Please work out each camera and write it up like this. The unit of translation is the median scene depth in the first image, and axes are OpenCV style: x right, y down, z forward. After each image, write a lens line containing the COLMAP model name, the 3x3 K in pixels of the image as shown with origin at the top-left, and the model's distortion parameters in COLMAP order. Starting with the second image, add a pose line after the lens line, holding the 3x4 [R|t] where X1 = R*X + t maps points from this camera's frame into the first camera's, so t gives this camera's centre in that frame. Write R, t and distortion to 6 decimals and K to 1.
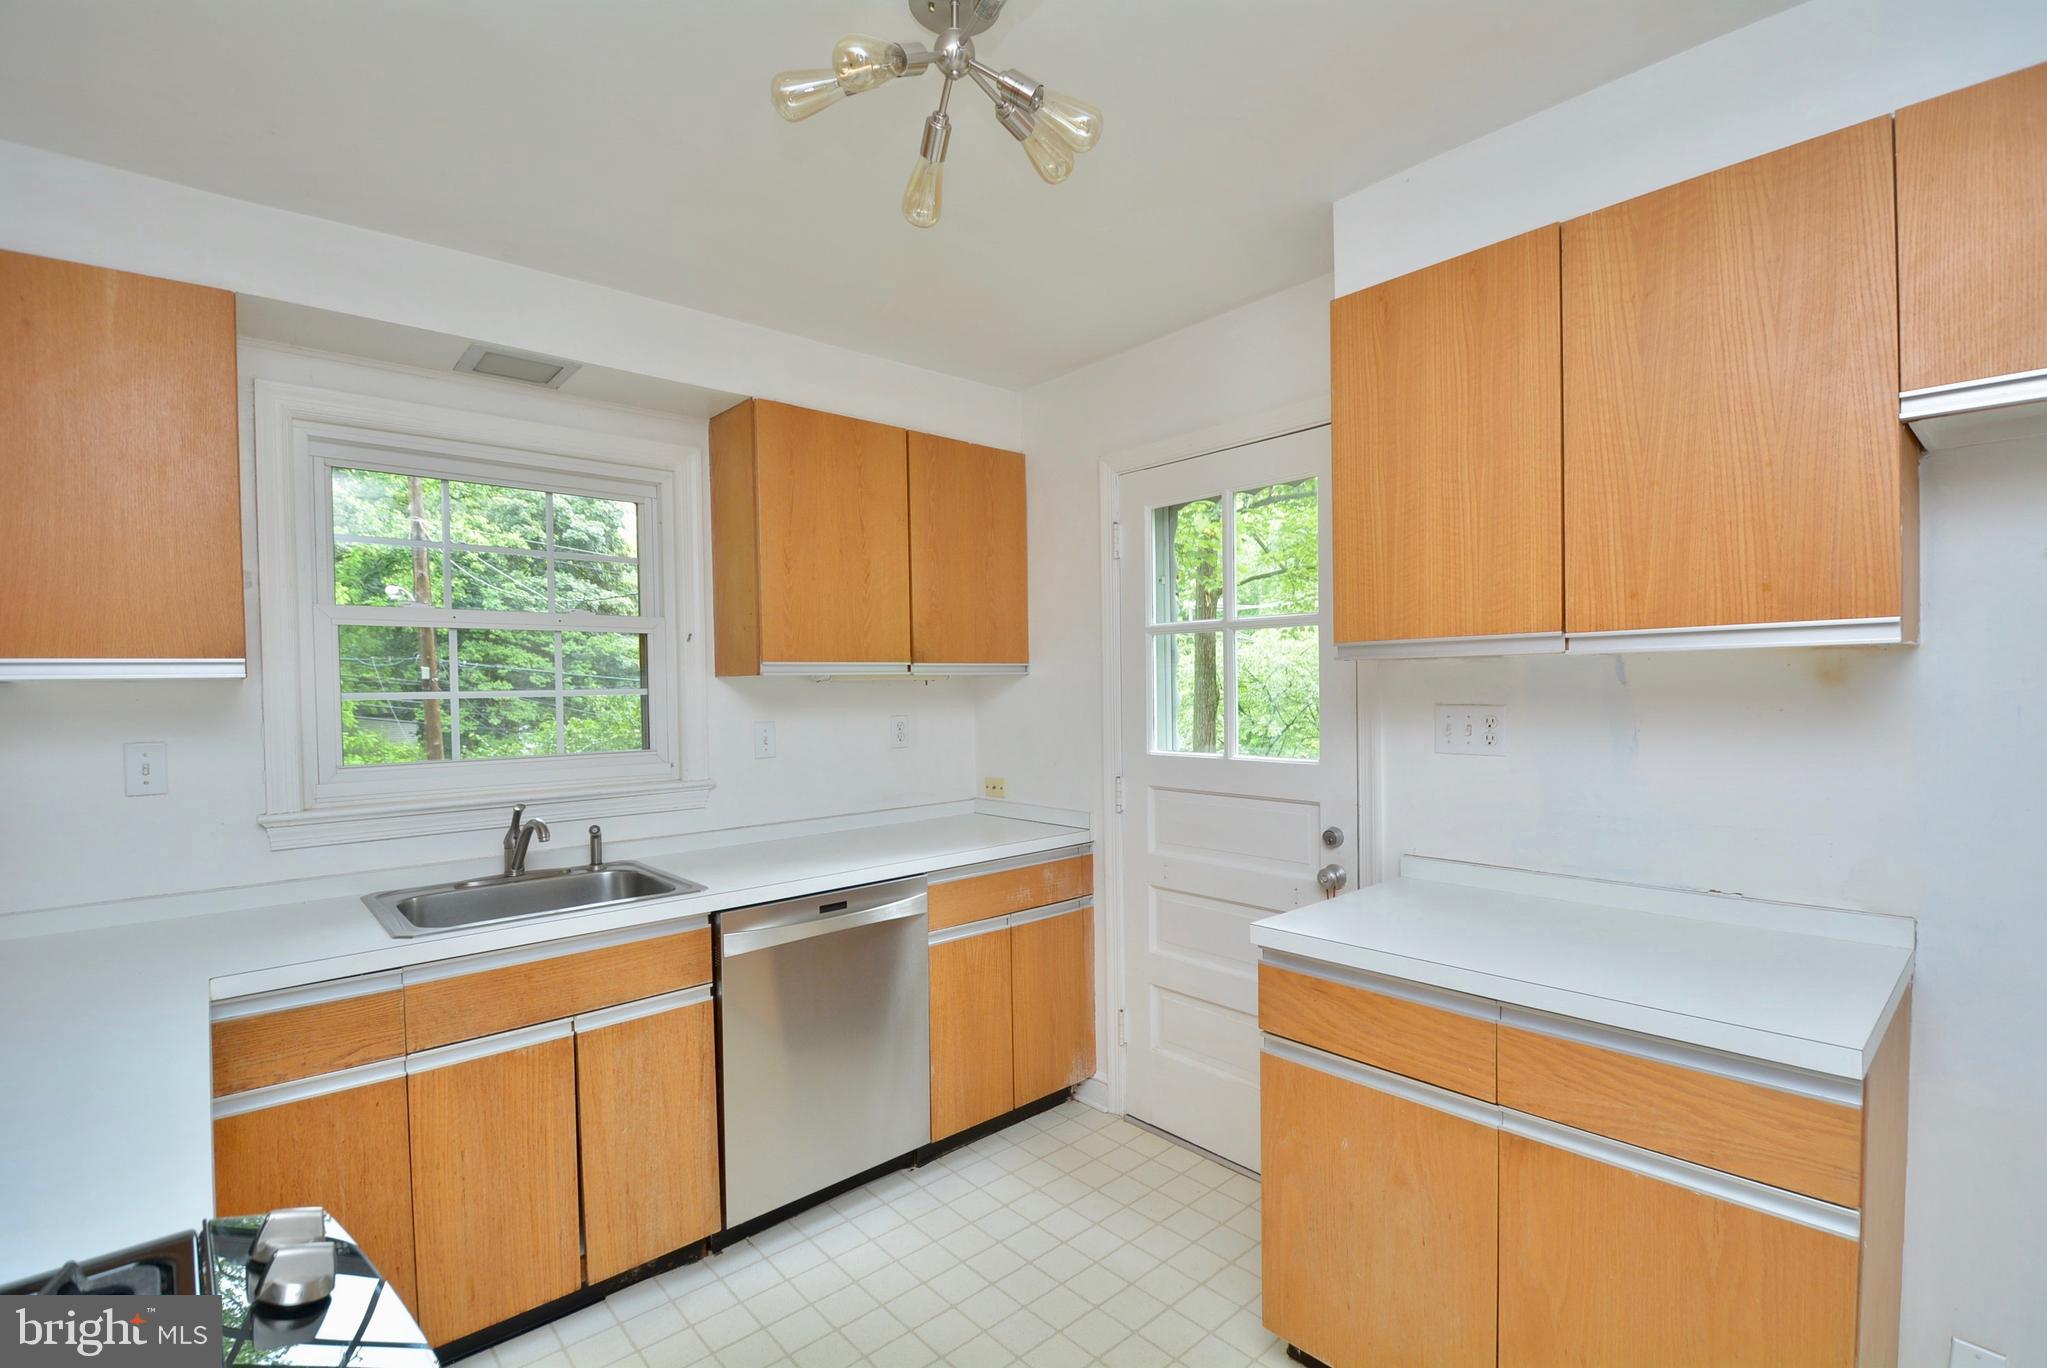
lens RADIAL K [[932.5, 0, 1023.5], [0, 932.5, 684.0], [0, 0, 1]] dist [-0.000423, -0.022615]
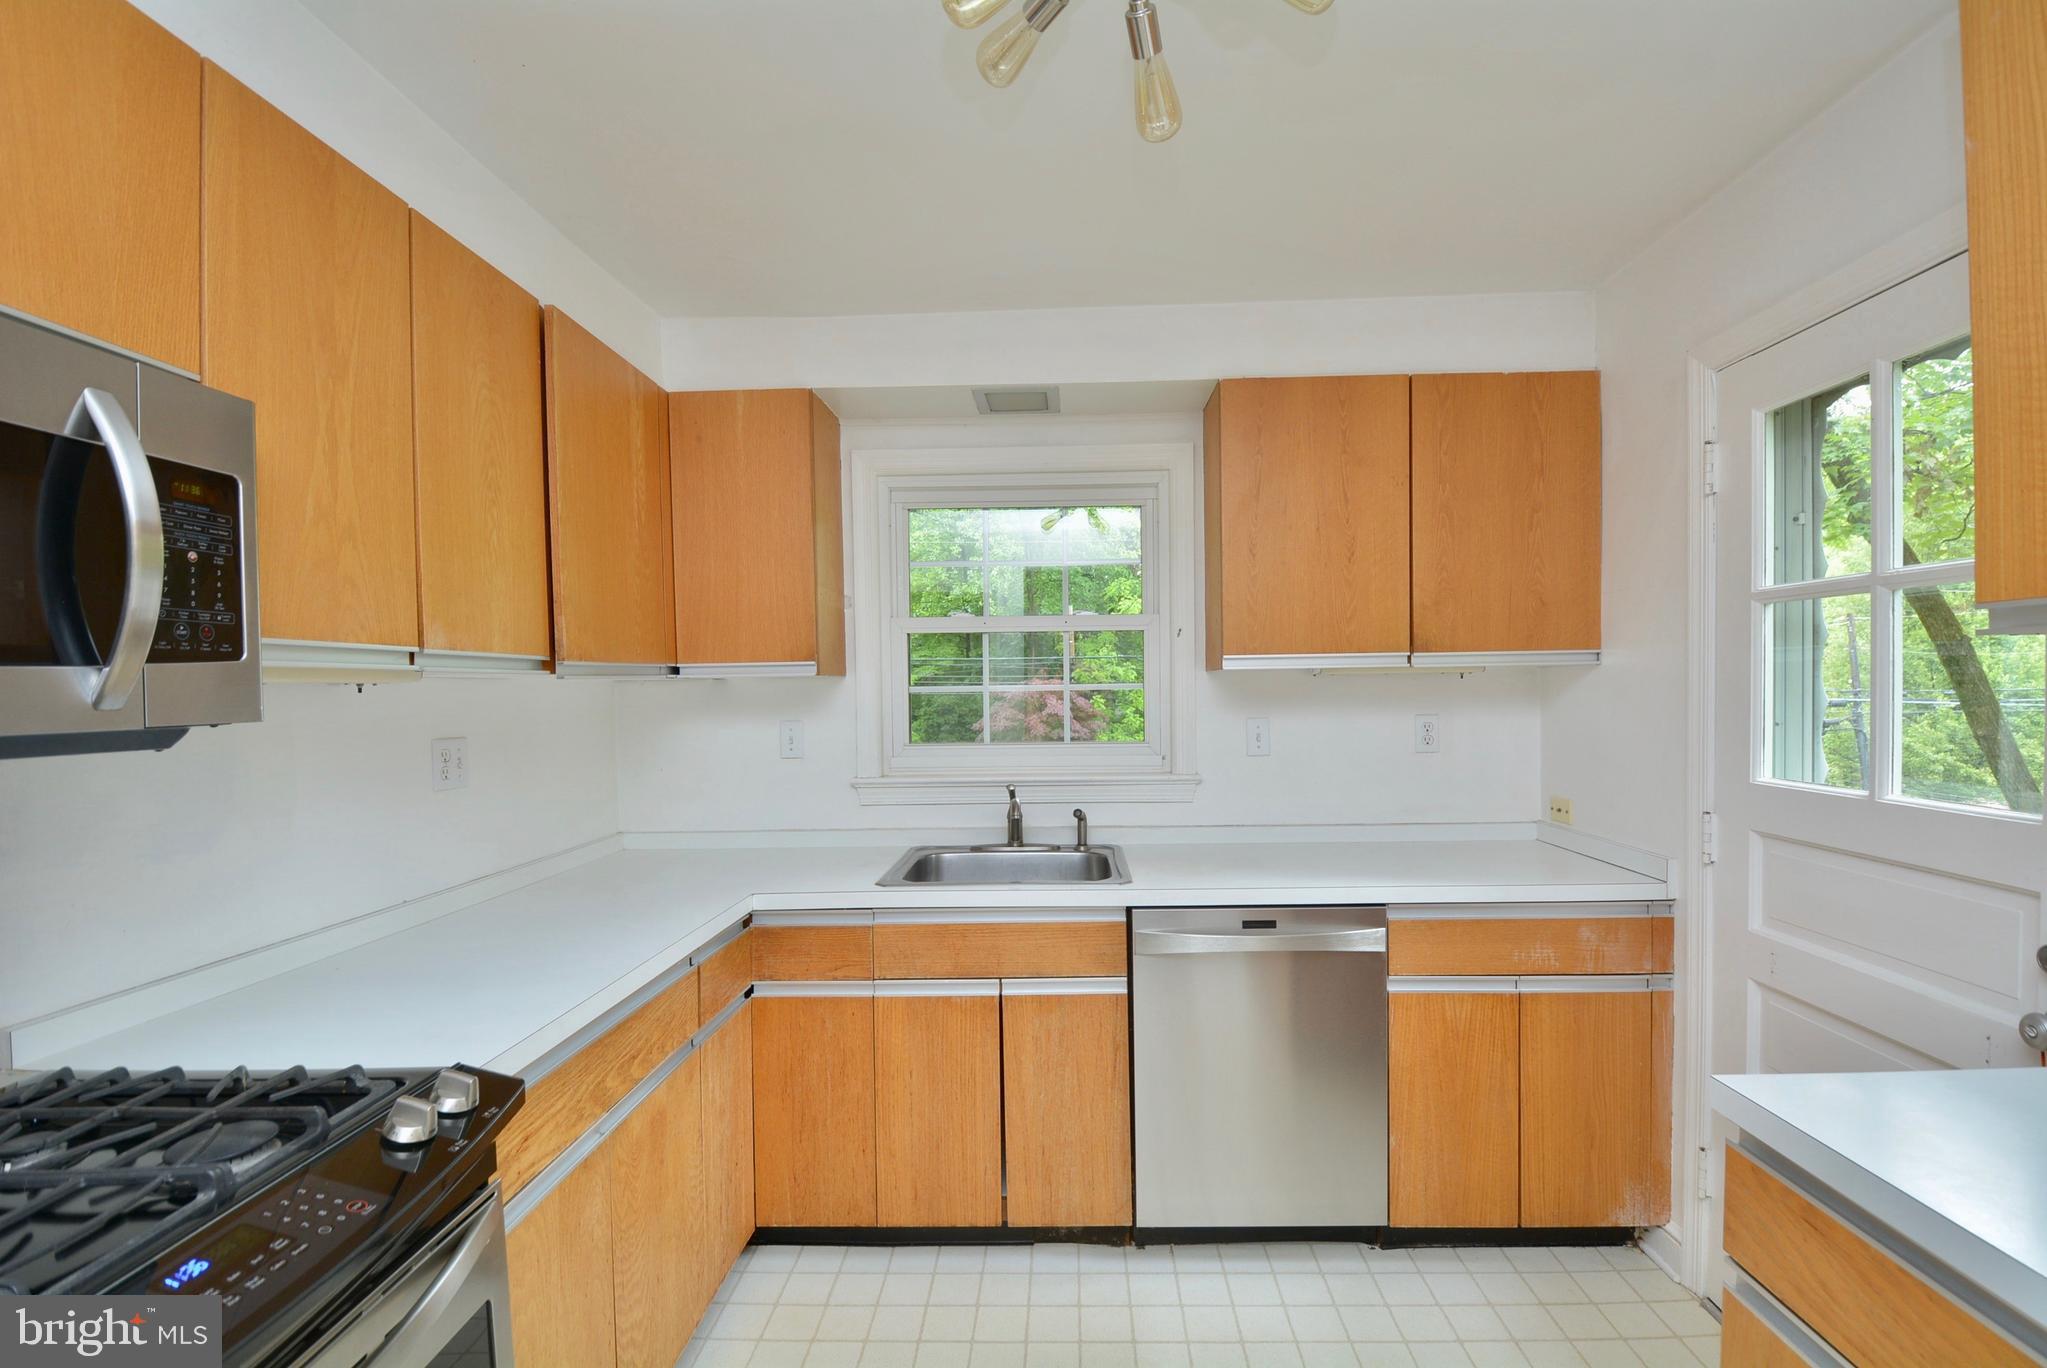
lens RADIAL K [[914.4, 0, 1025.5], [0, 914.4, 691.3], [0, 0, 1]] dist [0.004489, -0.018356]
pose [[0.717085, 0.007731, -0.696943, 0.235406], [0.004608, 0.999864, 0.015832, -0.002889], [0.696970, -0.014565, 0.716952, 0.190956]]
